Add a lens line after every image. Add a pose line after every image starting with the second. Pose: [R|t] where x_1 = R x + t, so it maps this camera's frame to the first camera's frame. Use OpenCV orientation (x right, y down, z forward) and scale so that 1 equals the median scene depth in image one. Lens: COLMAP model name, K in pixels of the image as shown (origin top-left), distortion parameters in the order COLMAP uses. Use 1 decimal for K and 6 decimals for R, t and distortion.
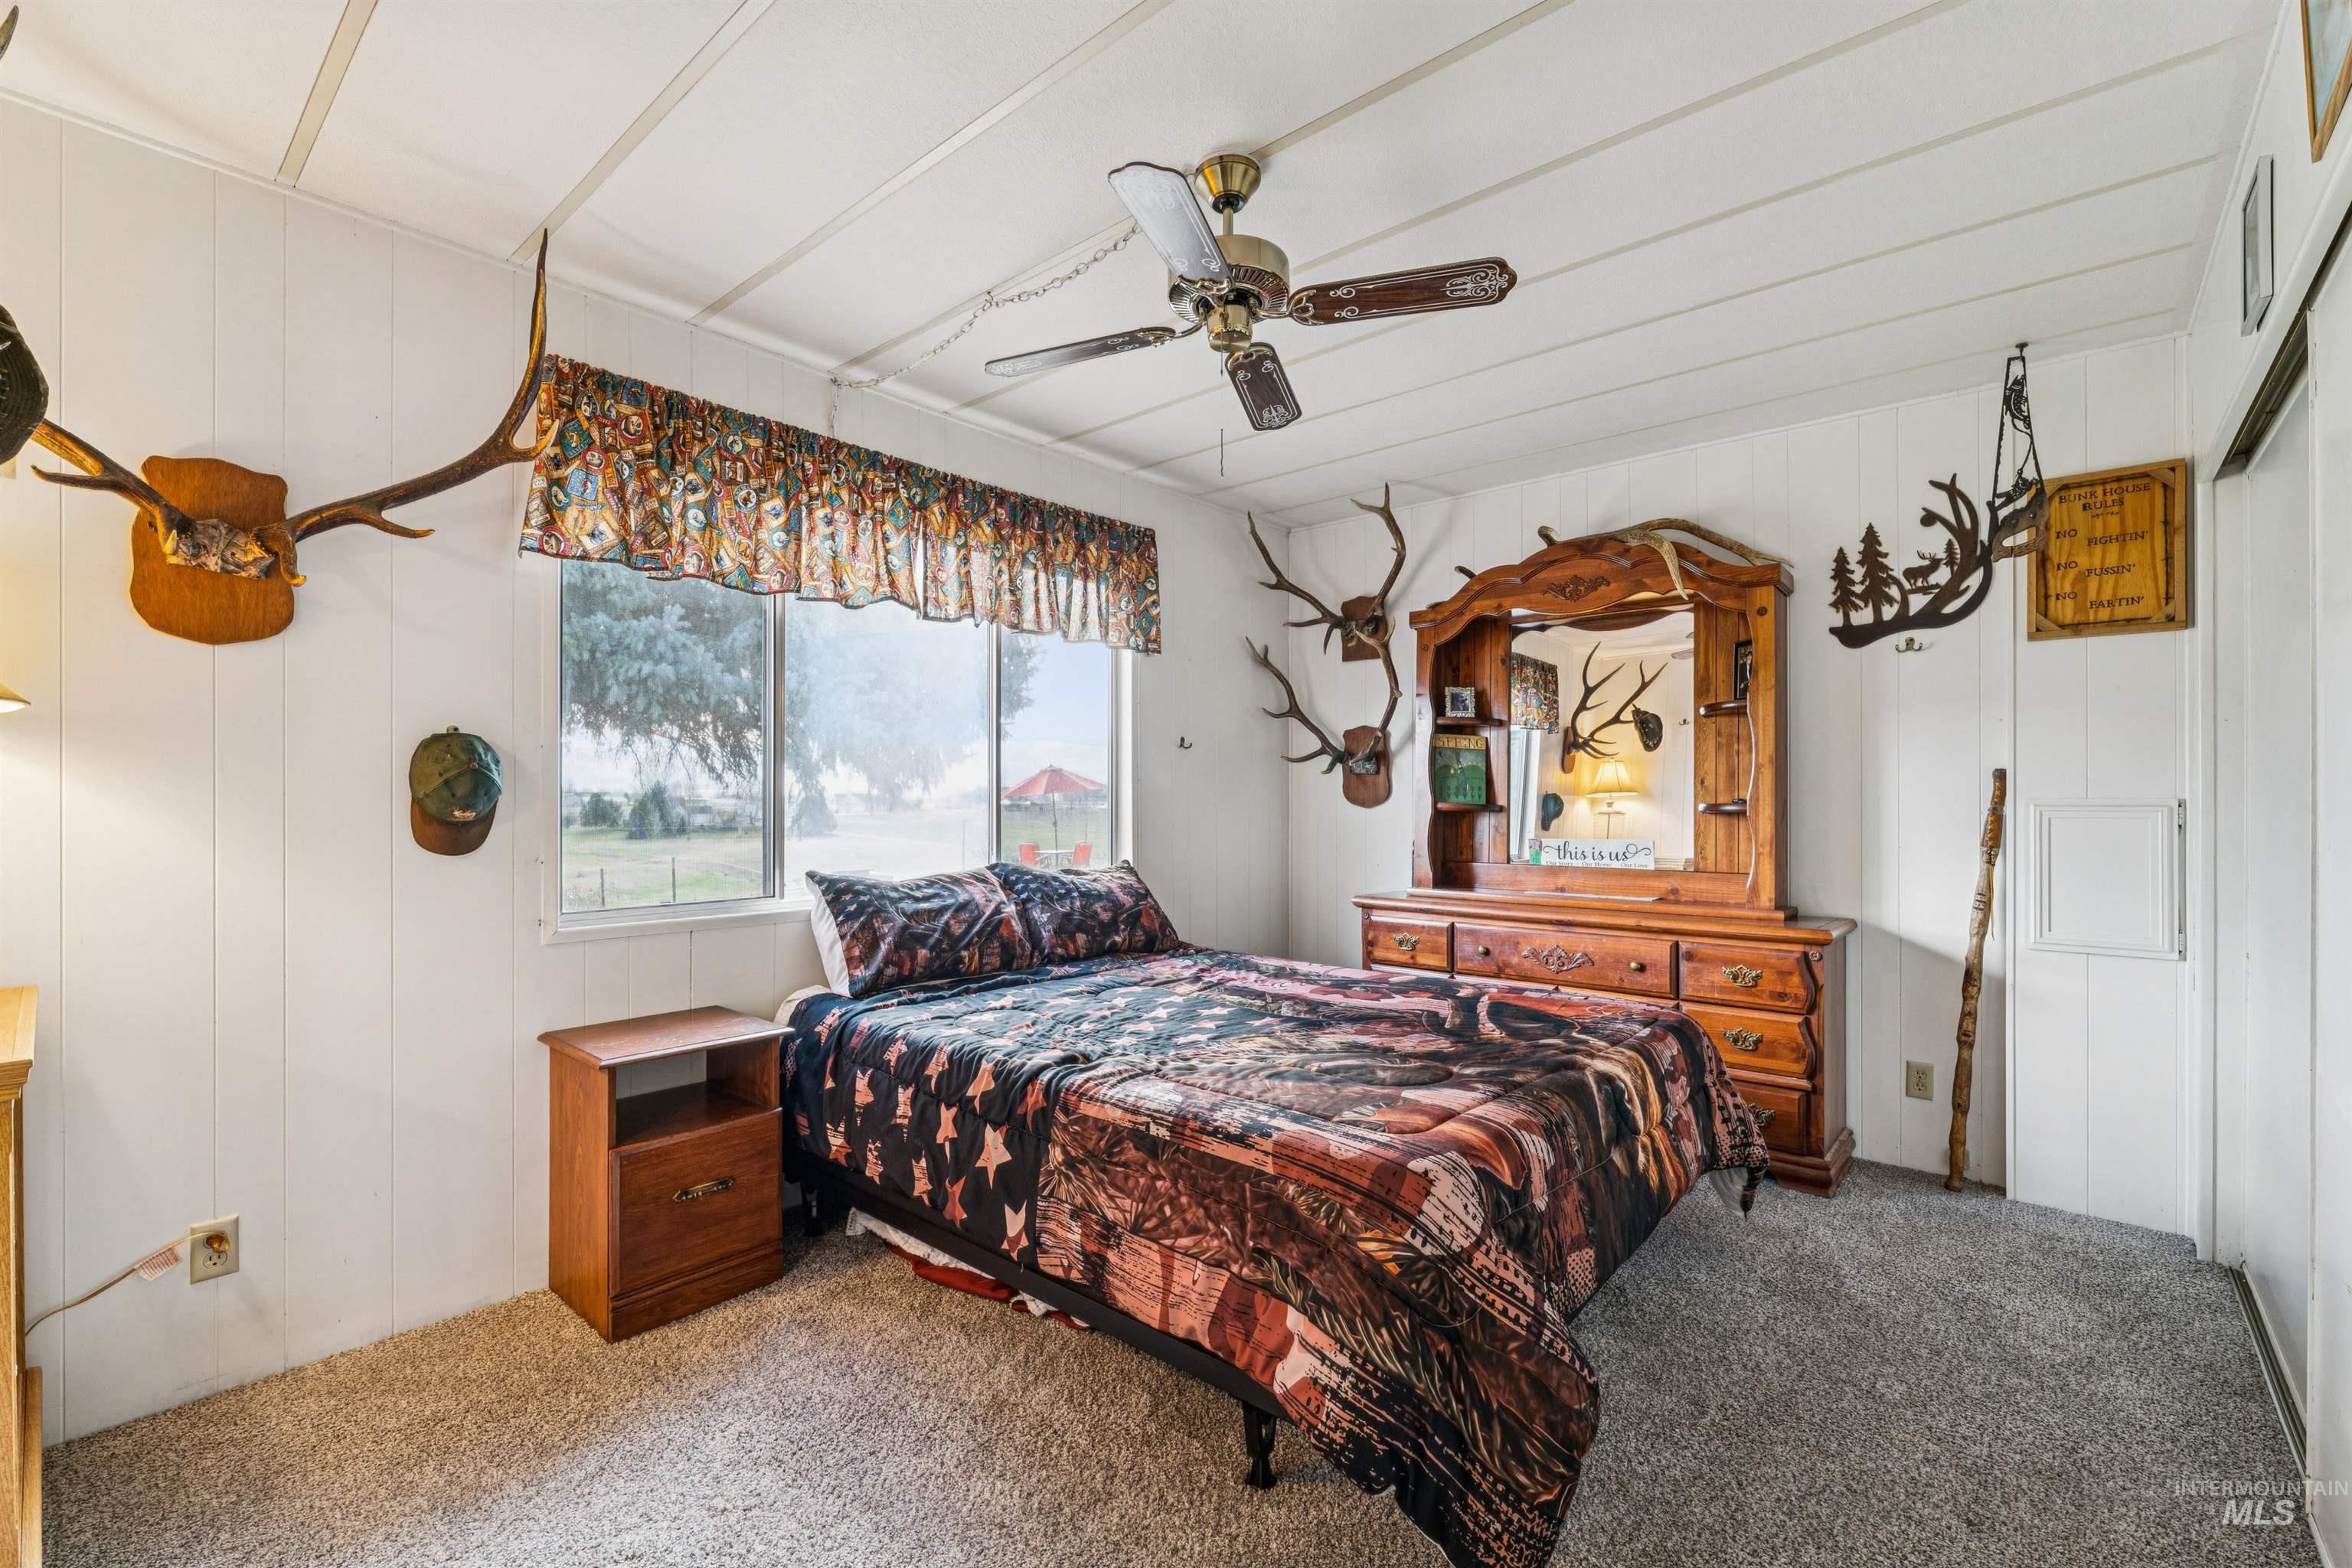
lens RADIAL K [[1005.5, 0, 1176.0], [0, 1005.5, 794.8], [0, 0, 1]] dist [-0.007871, -0.000081]
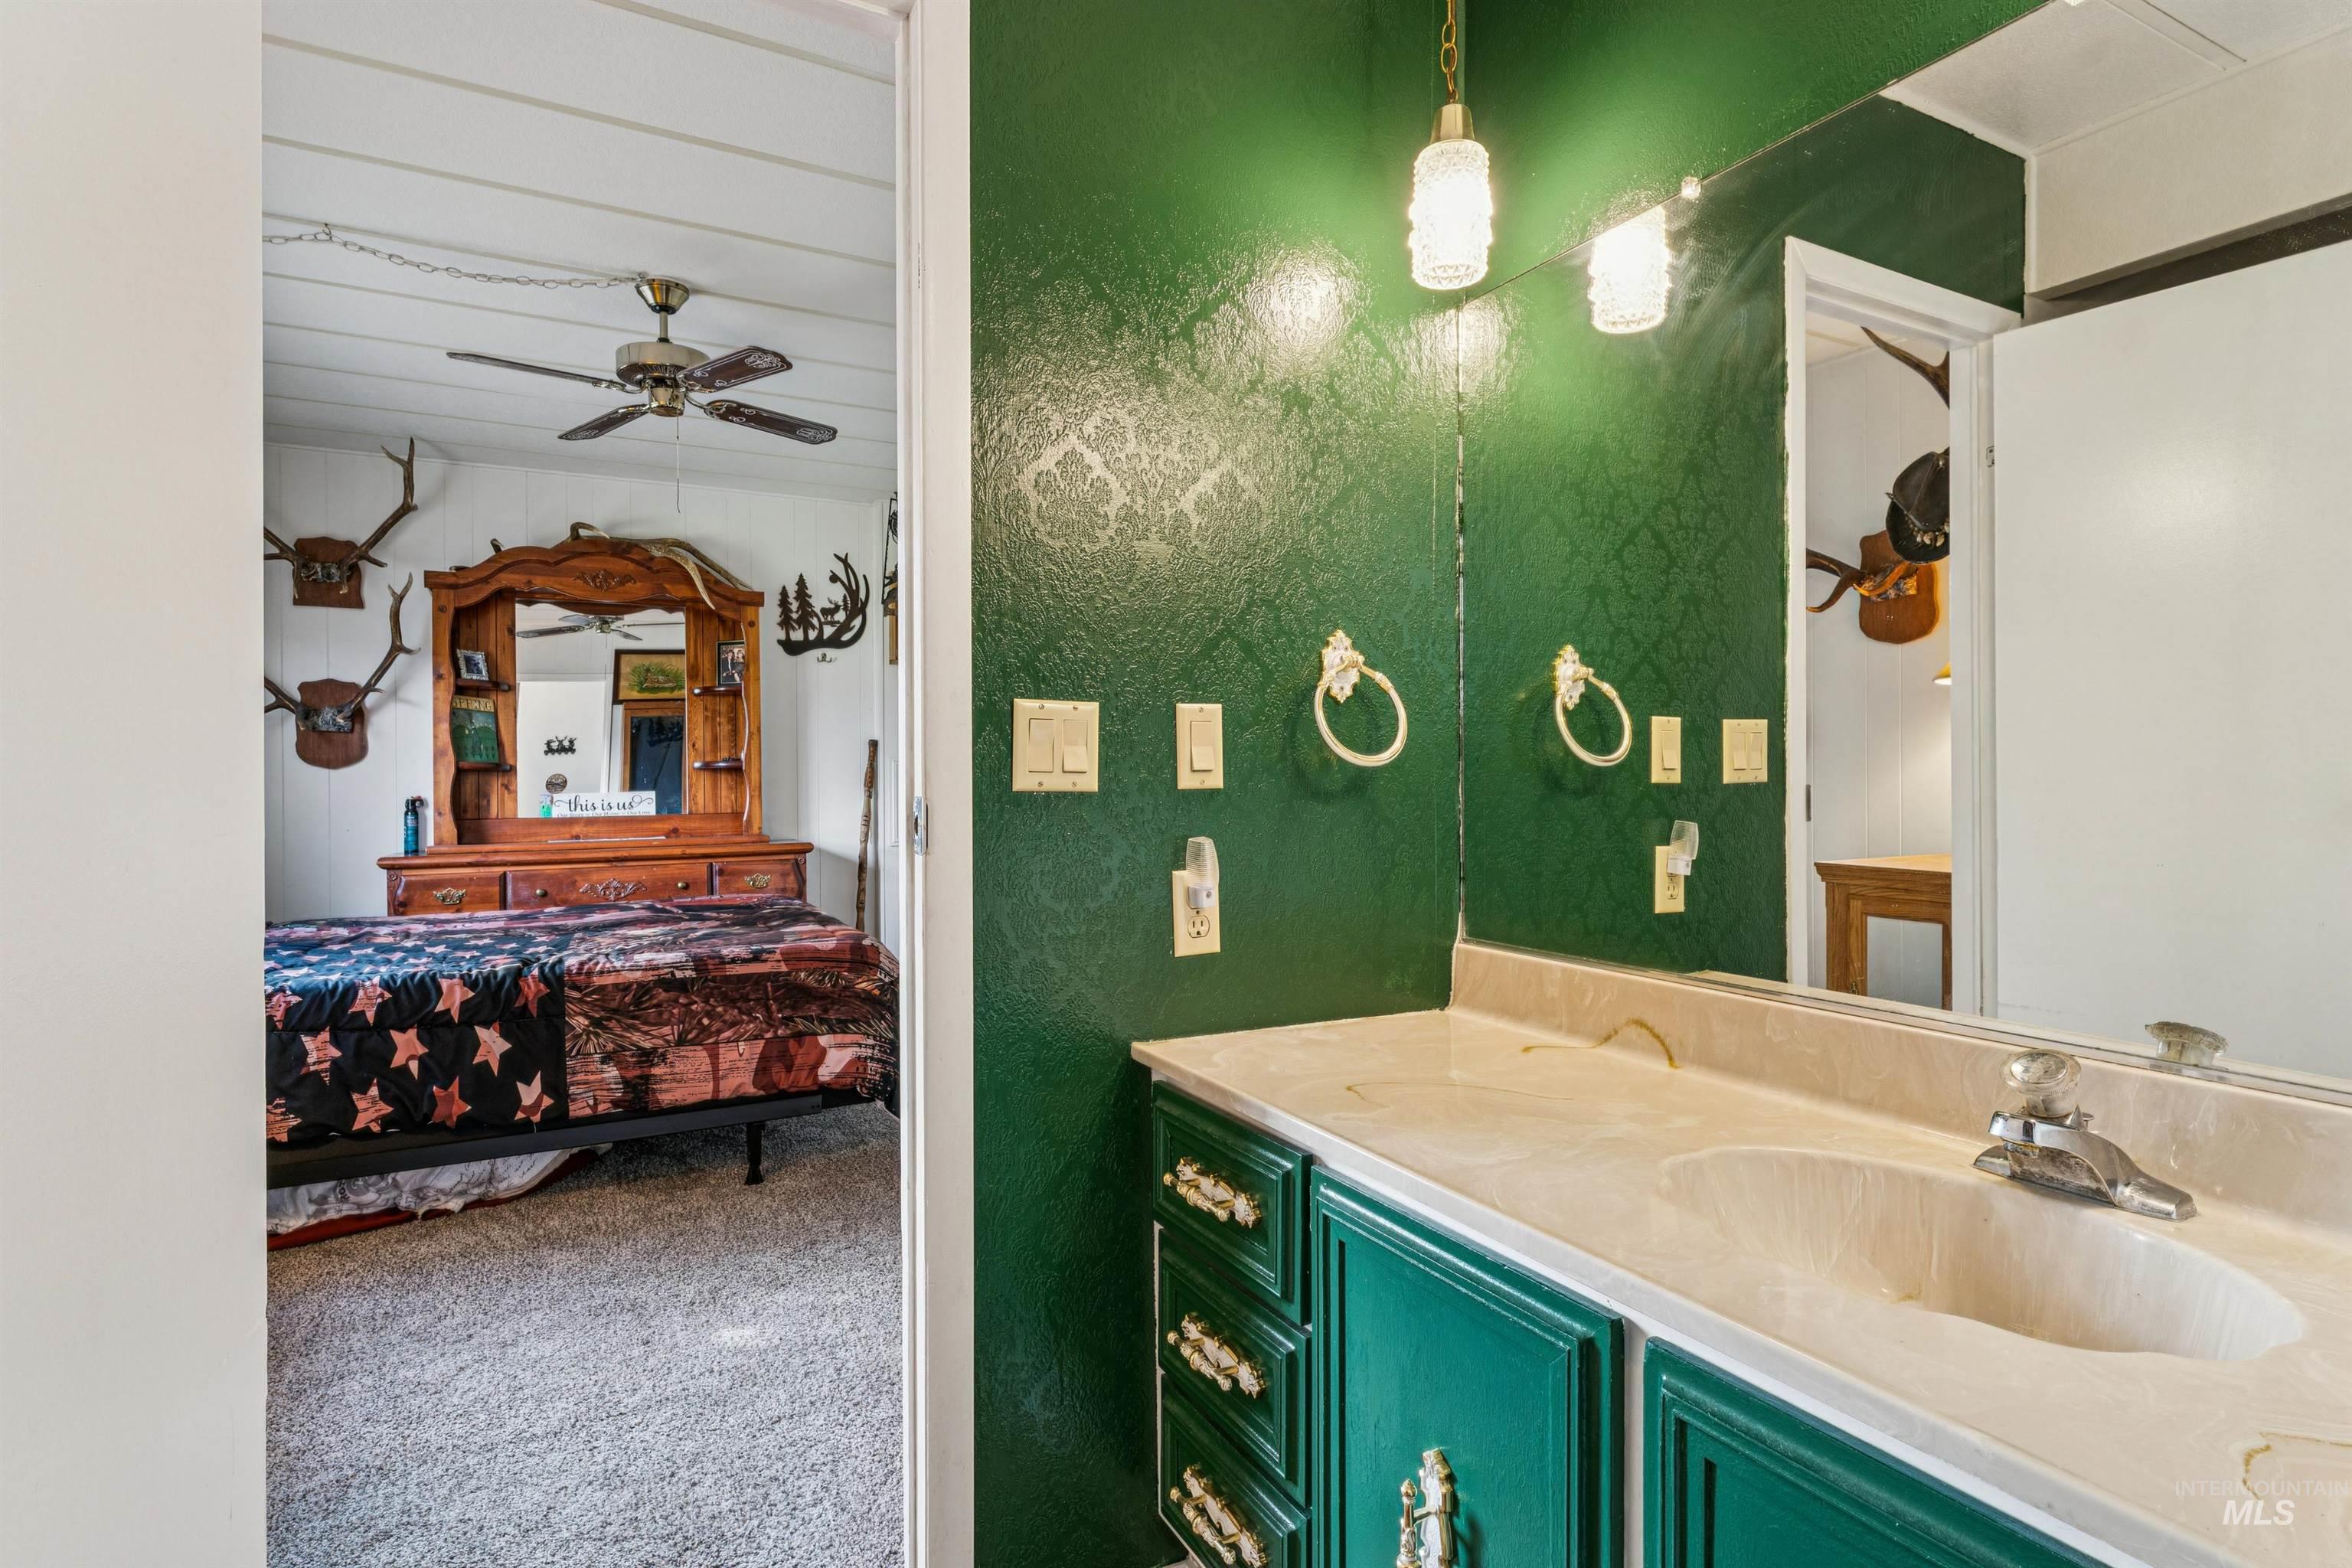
lens RADIAL K [[1169.3, 0, 1176.0], [0, 1169.3, 784.0], [0, 0, 1]] dist [0.000600, 0.000135]
pose [[0.353045, -0.009963, 0.935553, -0.765988], [0.006239, 0.999946, 0.008294, 0.032442], [-0.935585, 0.002908, 0.353089, -0.139053]]
